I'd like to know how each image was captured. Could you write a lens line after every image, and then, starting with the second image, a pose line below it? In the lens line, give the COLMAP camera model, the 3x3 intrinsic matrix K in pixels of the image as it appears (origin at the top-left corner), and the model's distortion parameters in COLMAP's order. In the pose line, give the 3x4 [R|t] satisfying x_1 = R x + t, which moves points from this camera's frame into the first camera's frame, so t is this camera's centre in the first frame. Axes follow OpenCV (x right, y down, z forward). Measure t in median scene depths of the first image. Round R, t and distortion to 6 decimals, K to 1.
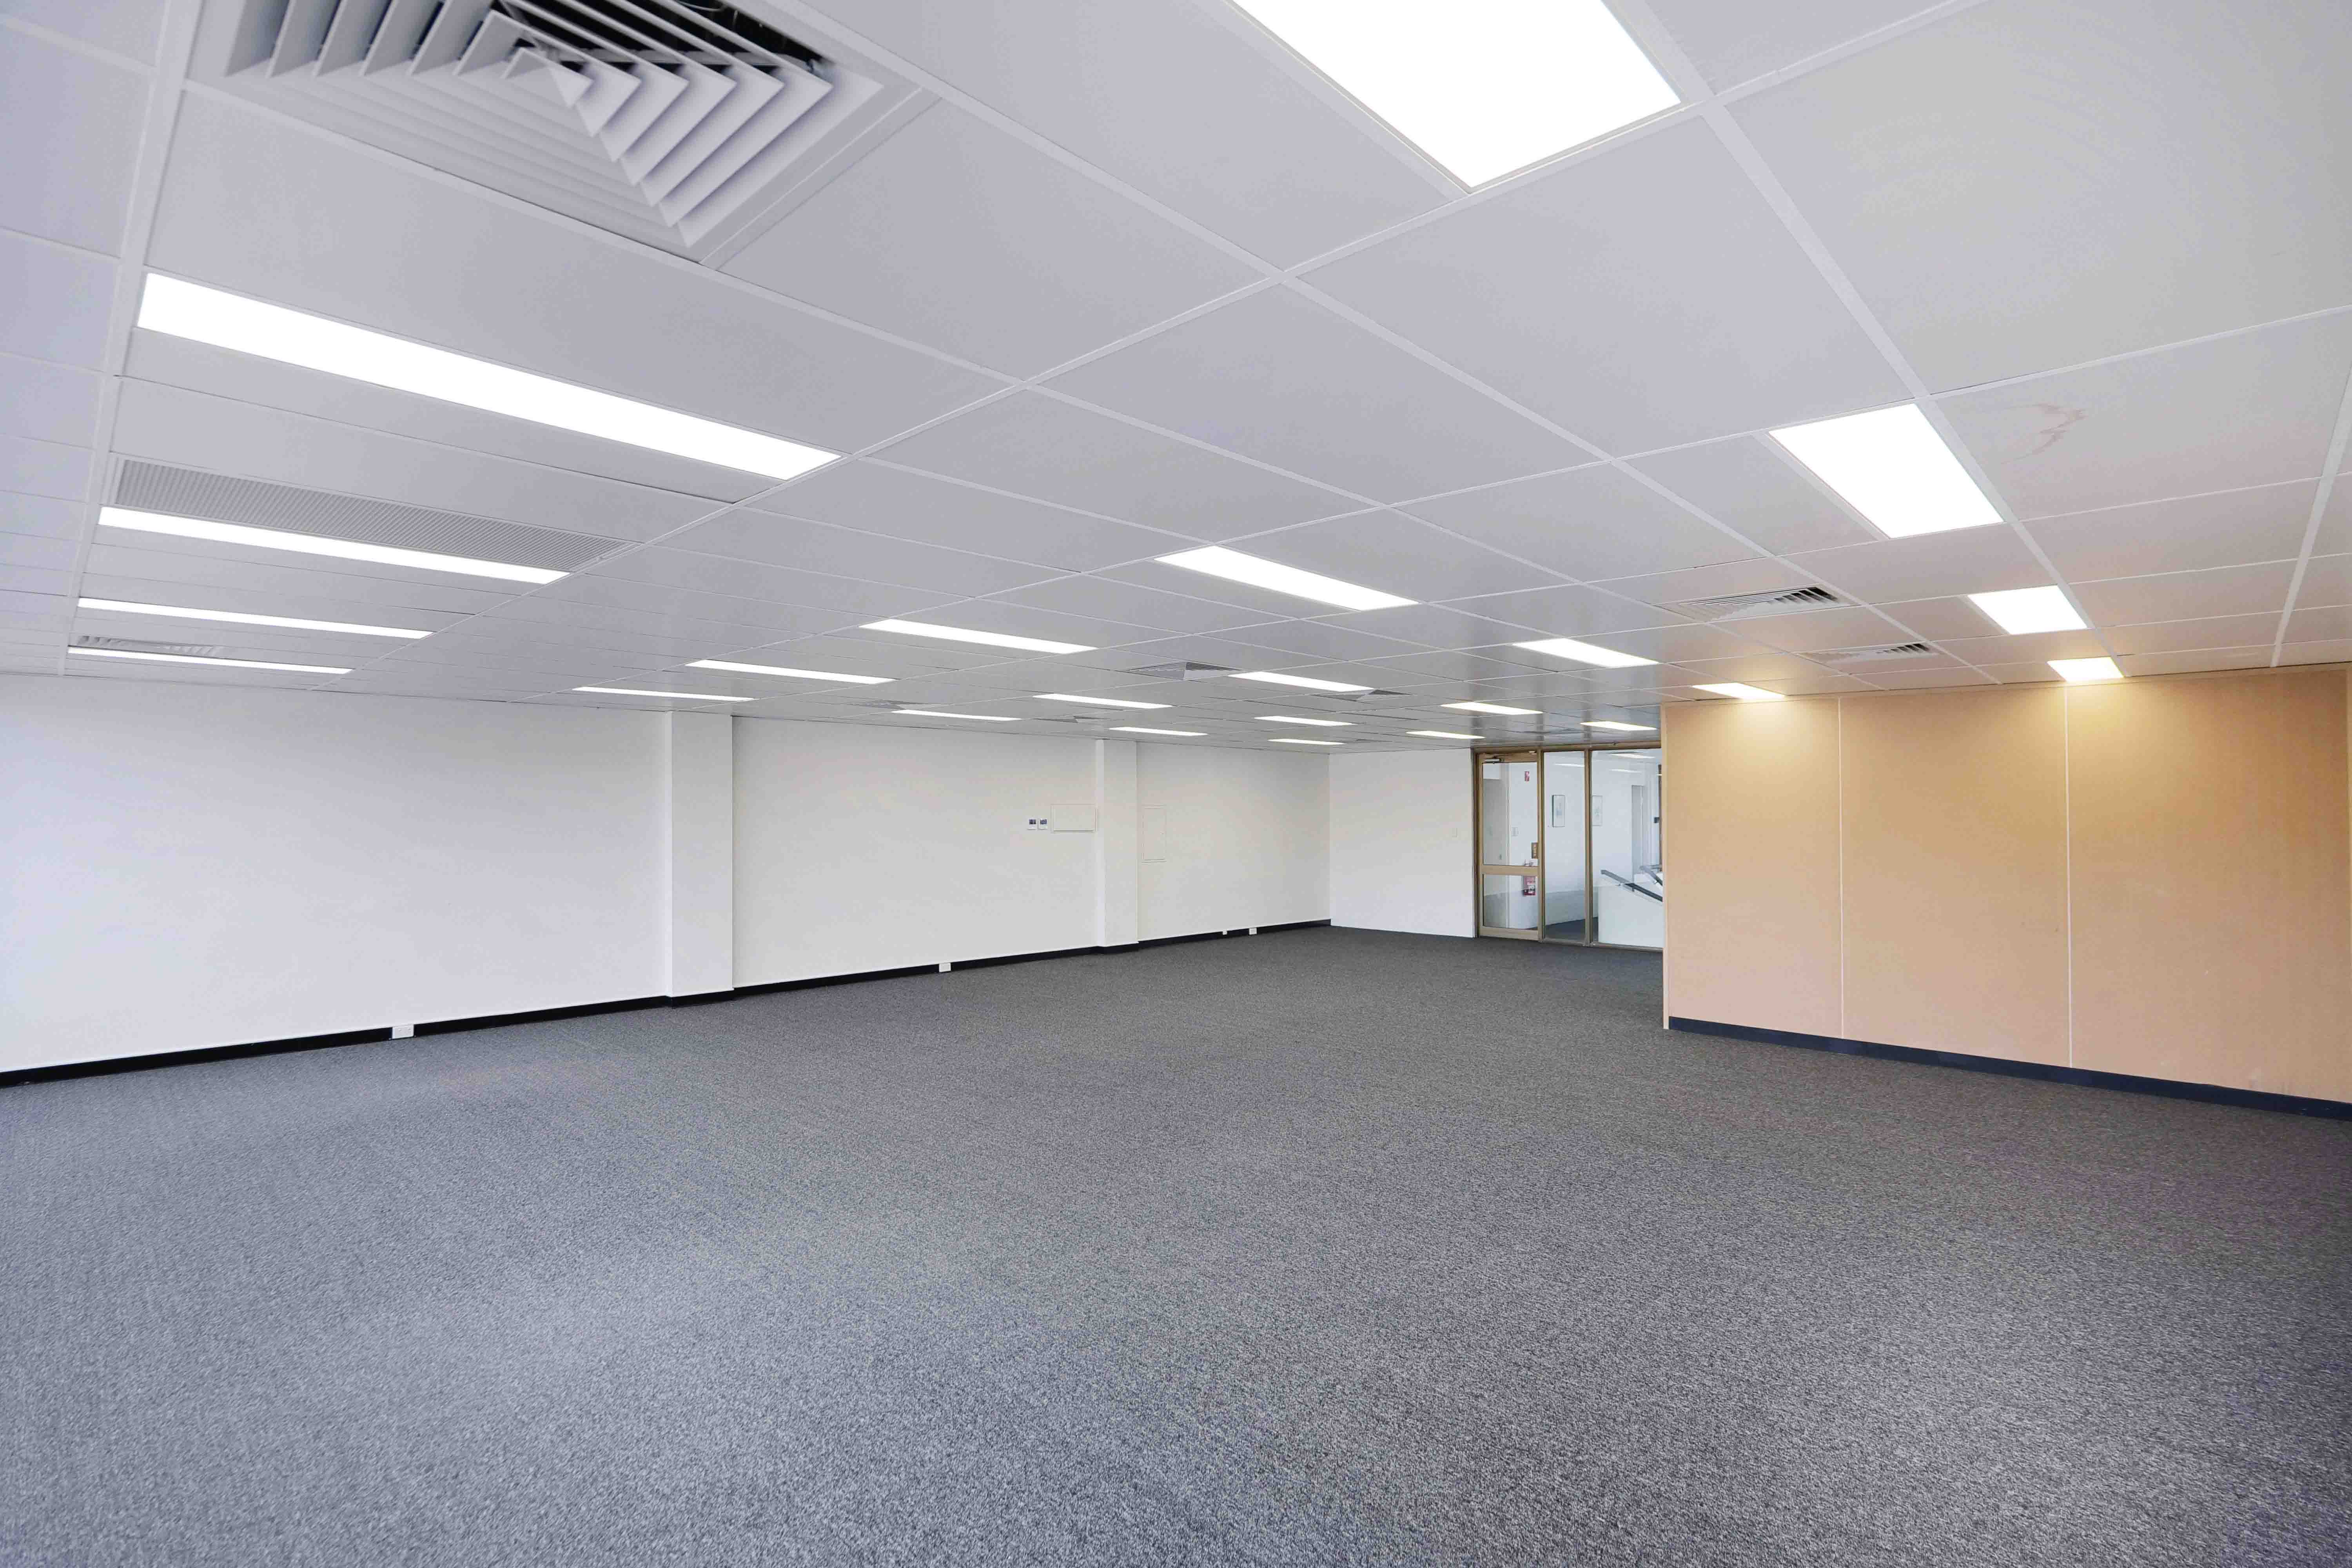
lens RADIAL K [[1116.6, 0, 1183.8], [0, 1116.6, 795.8], [0, 0, 1]] dist [-0.011090, 0.000699]
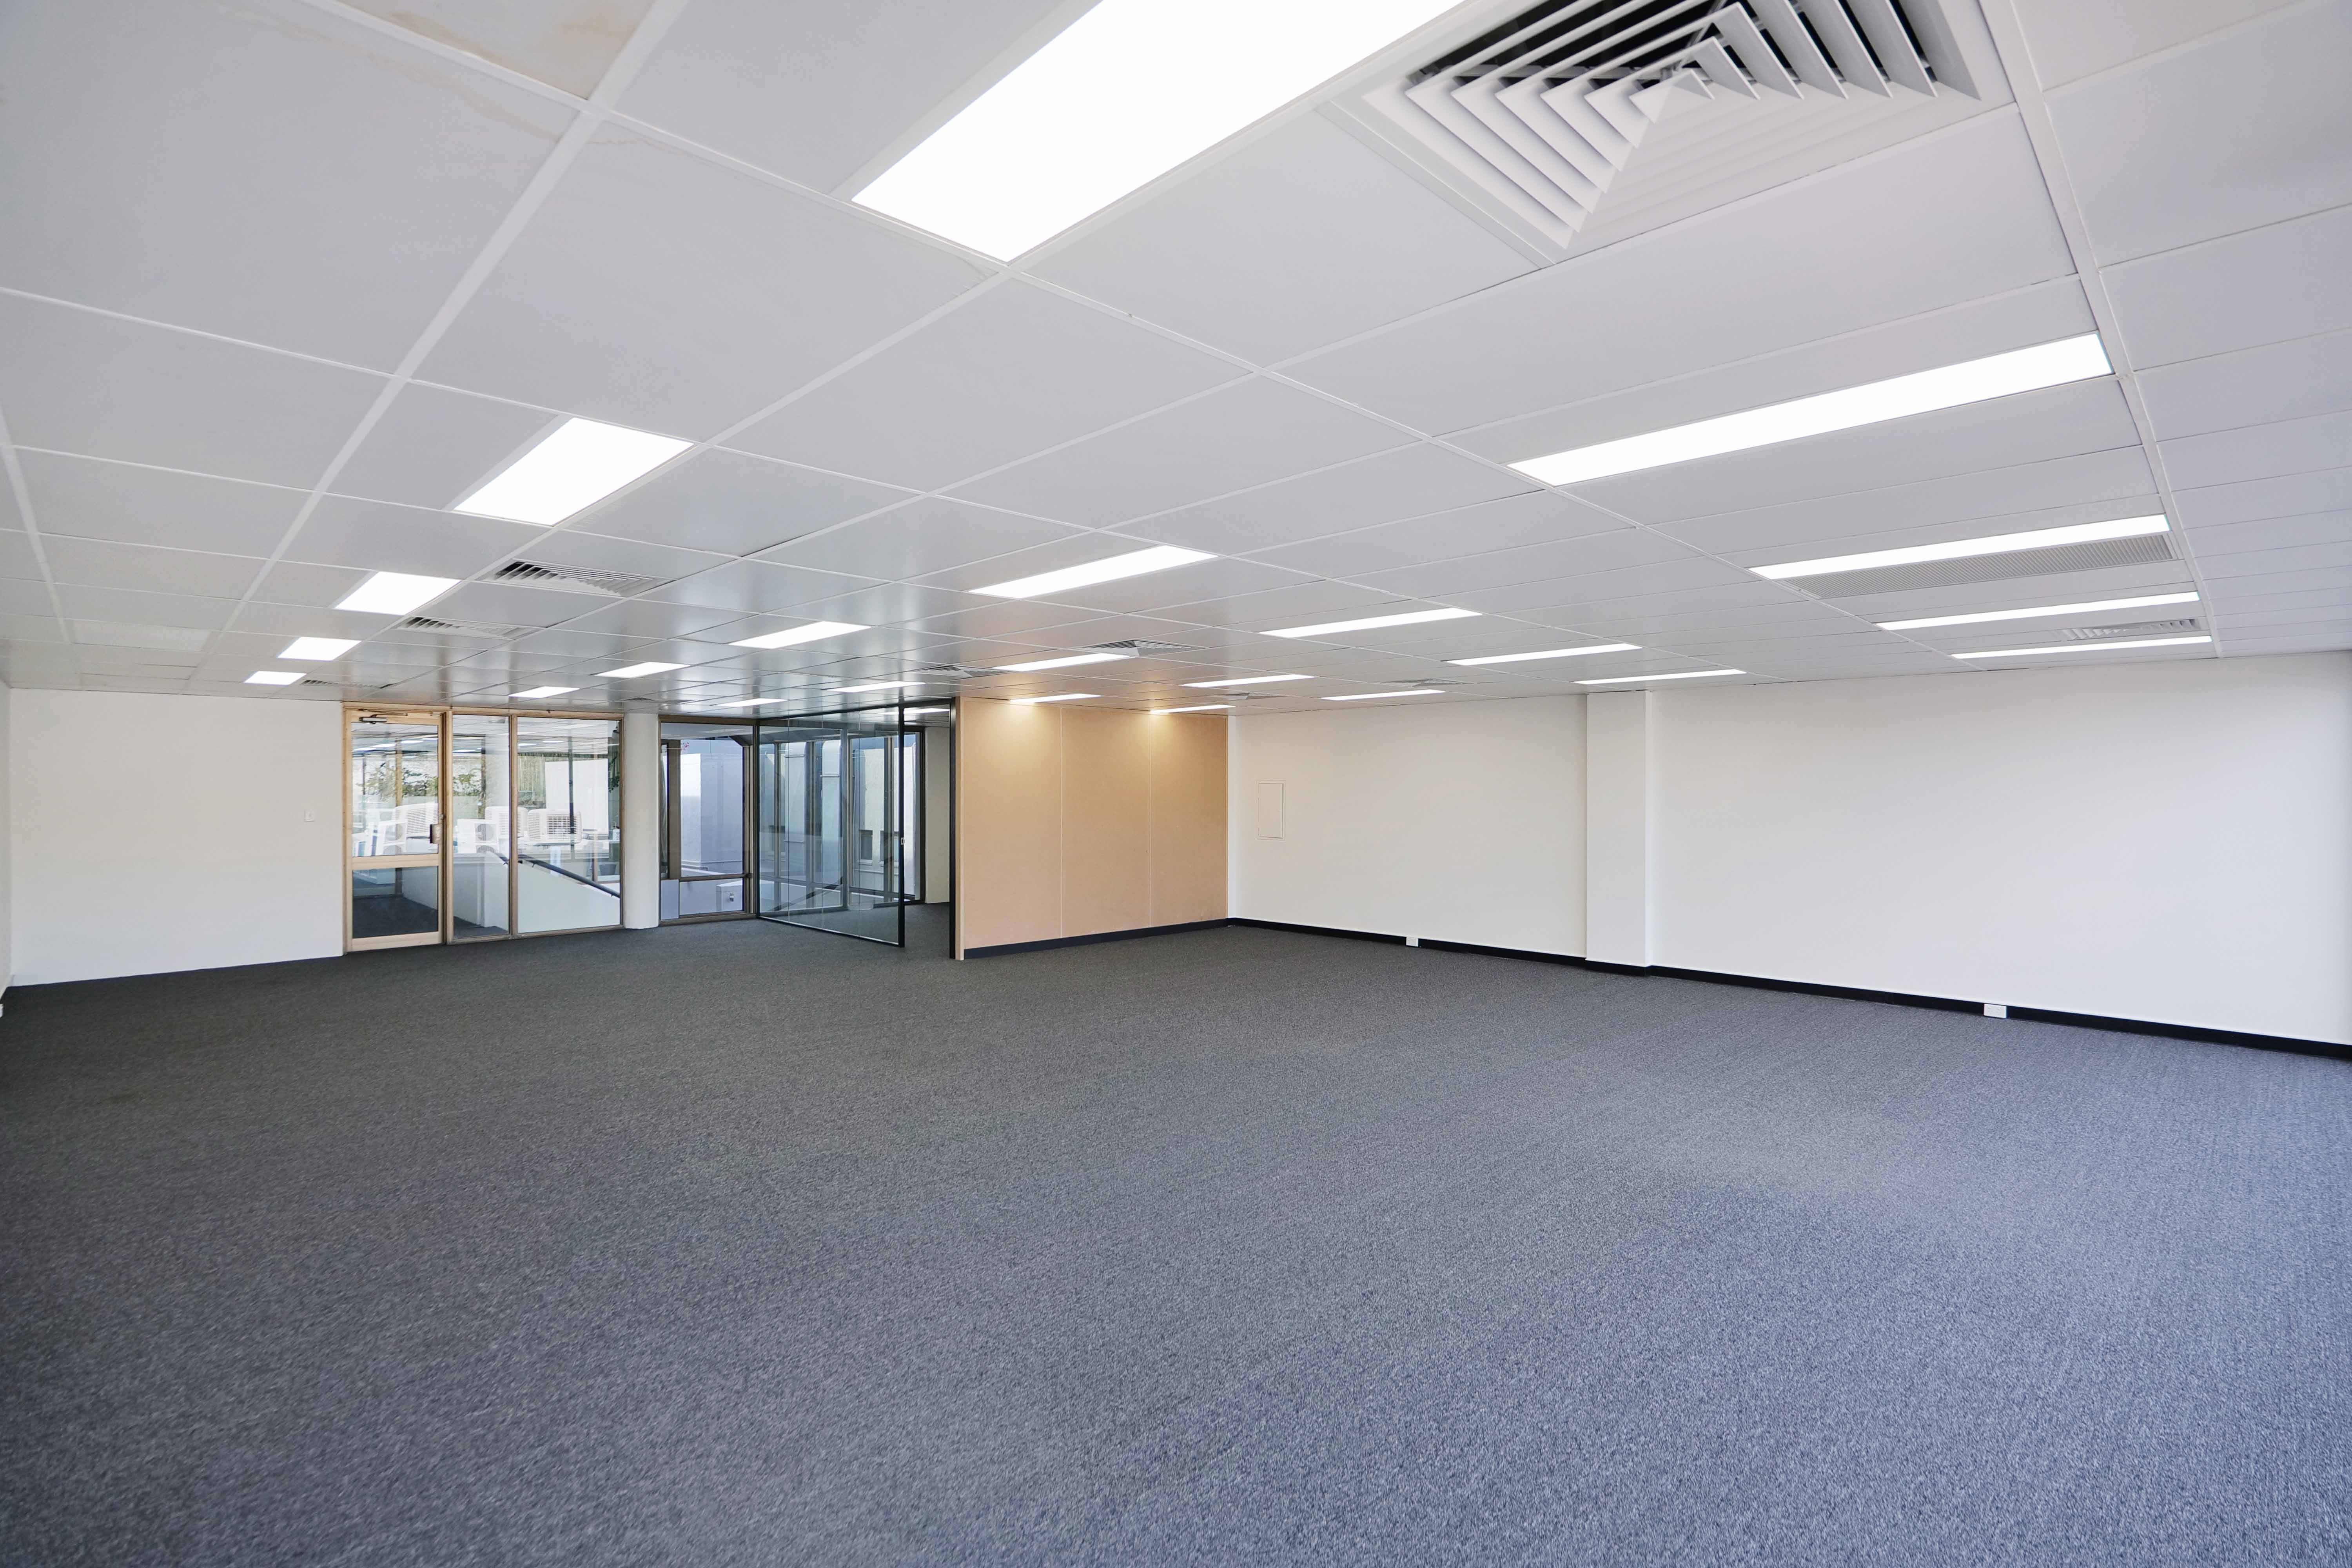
lens RADIAL K [[1087.6, 0, 1175.3], [0, 1087.6, 791.2], [0, 0, 1]] dist [-0.003962, 0.000400]
pose [[0.027786, -0.004928, 0.999602, -0.815464], [-0.016517, 0.999849, 0.005388, 0.009680], [-0.999477, -0.016660, 0.027701, 0.760899]]
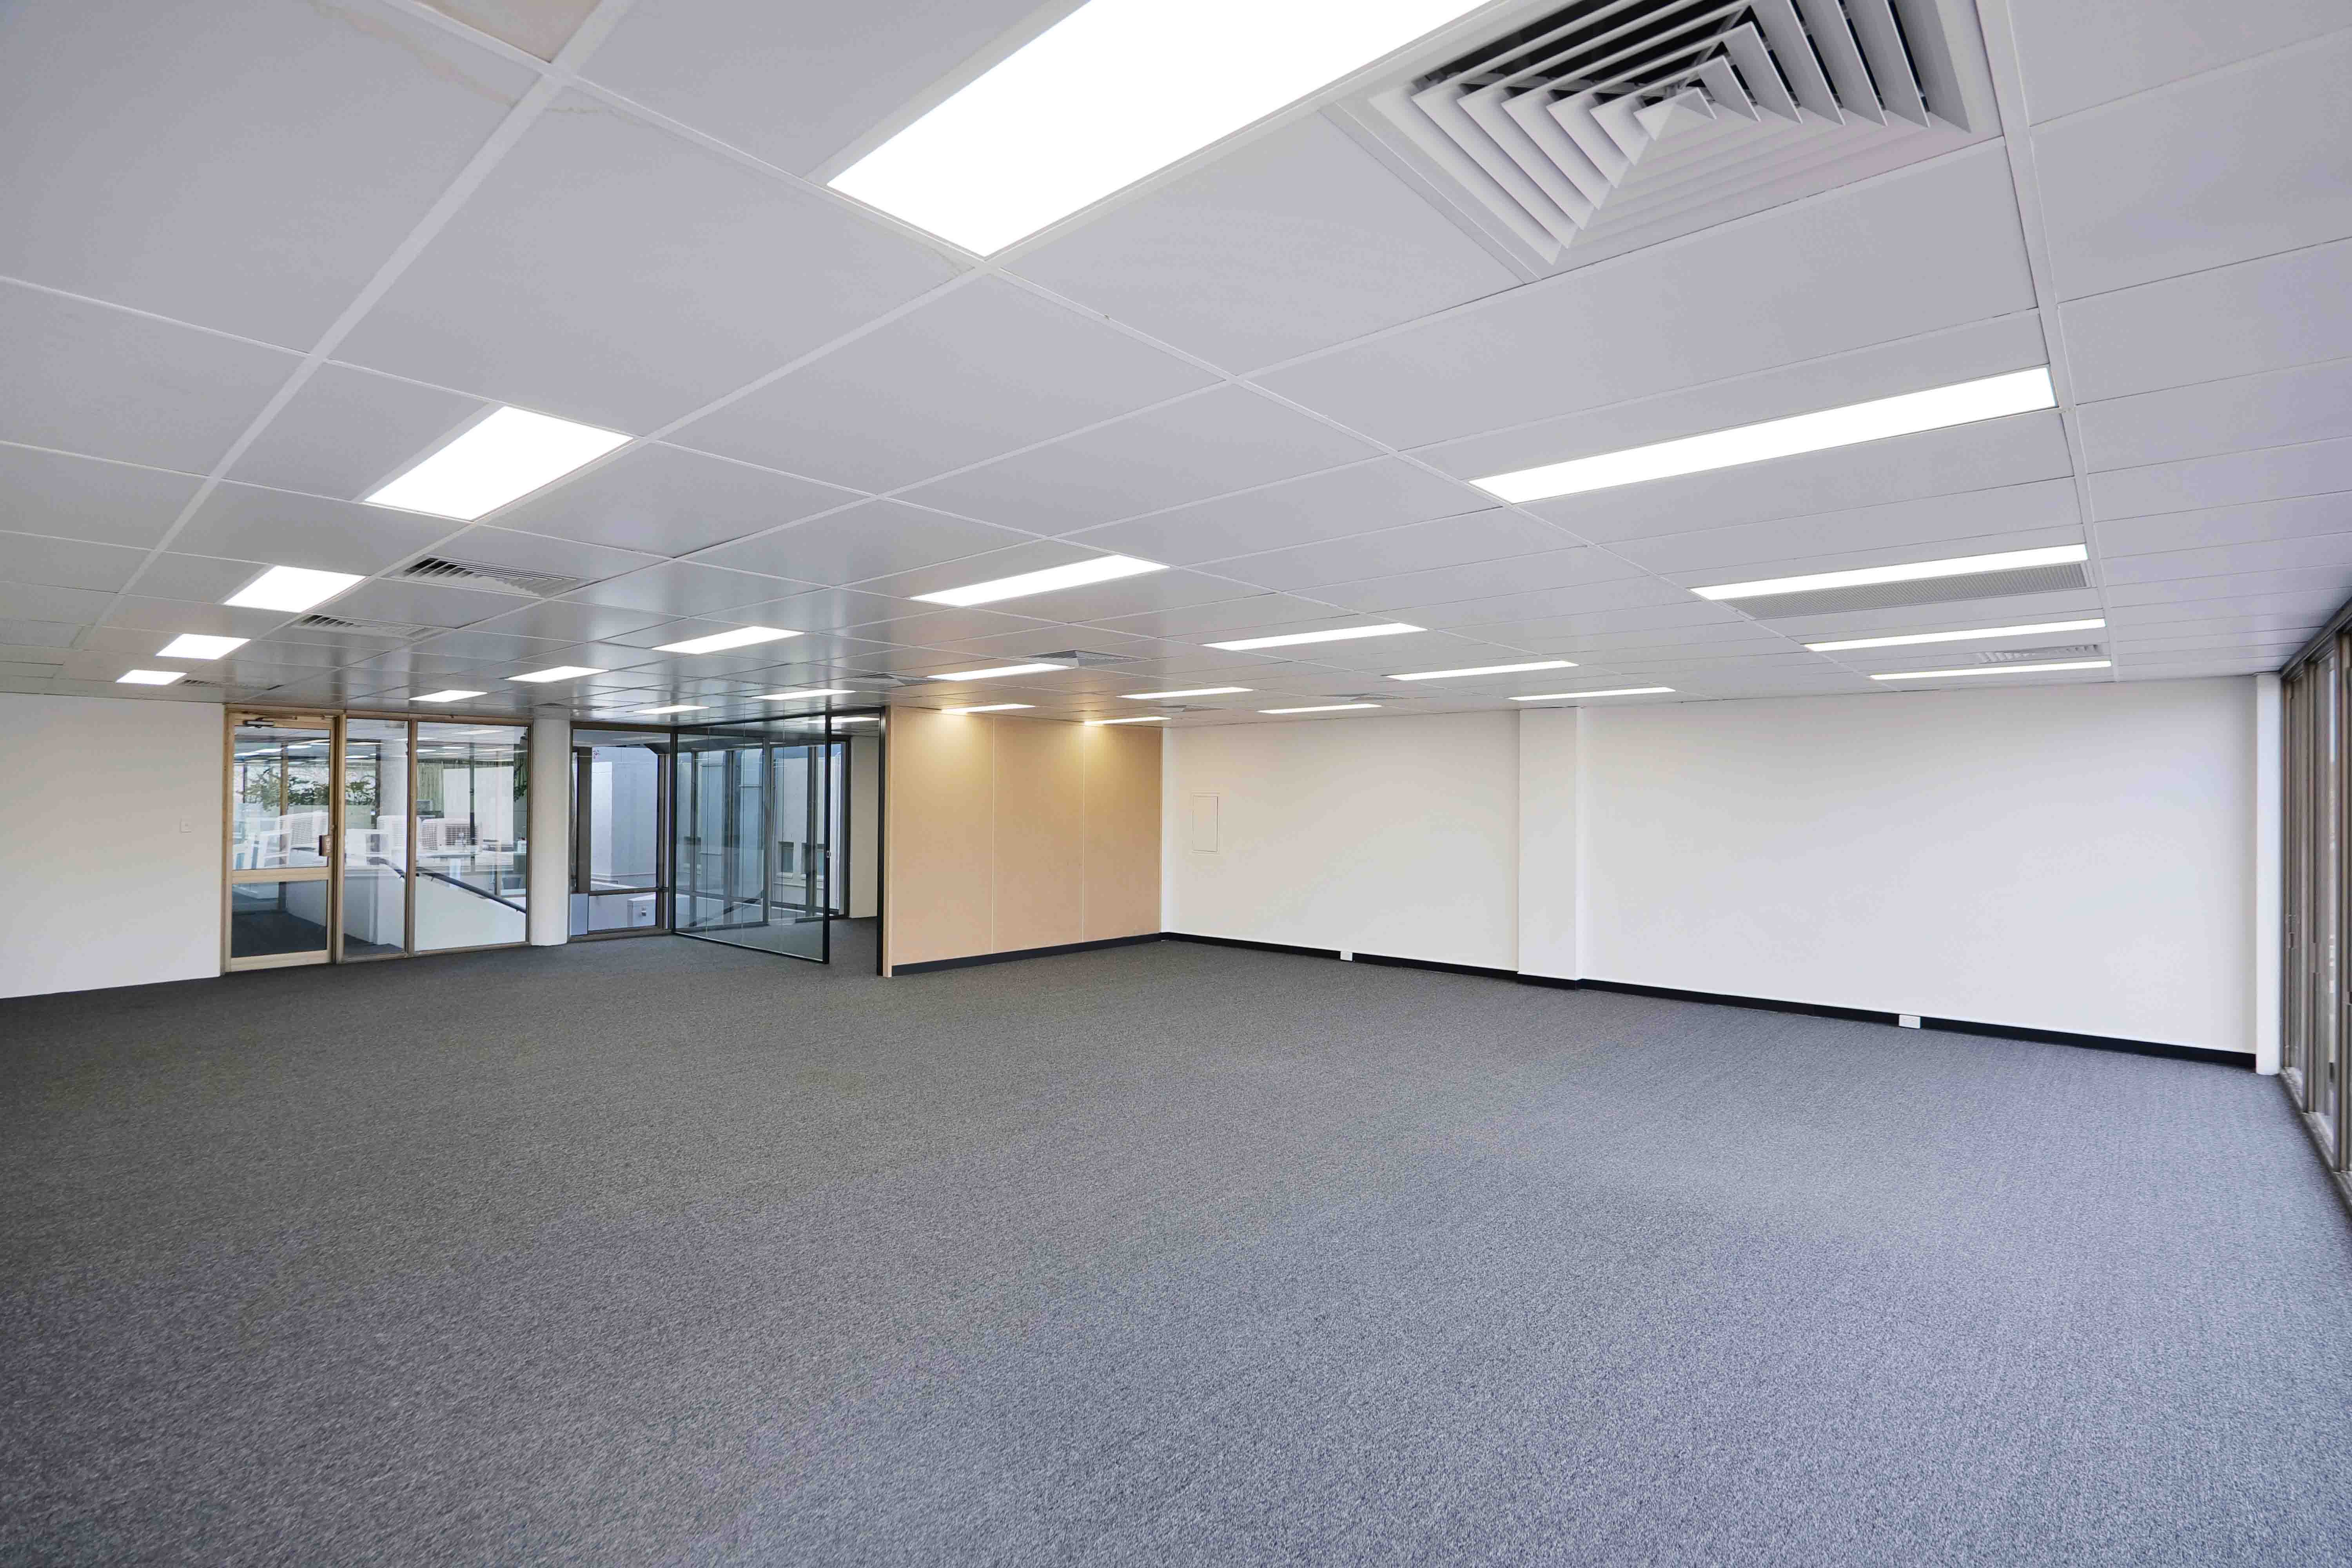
lens RADIAL K [[1097.0, 0, 1176.0], [0, 1097.0, 784.0], [0, 0, 1]] dist [-0.005112, 0.001597]
pose [[-0.039456, 0.012792, 0.999139, -0.810051], [-0.022225, 0.999659, -0.013676, 0.009286], [-0.998974, -0.022746, -0.039158, 0.770807]]
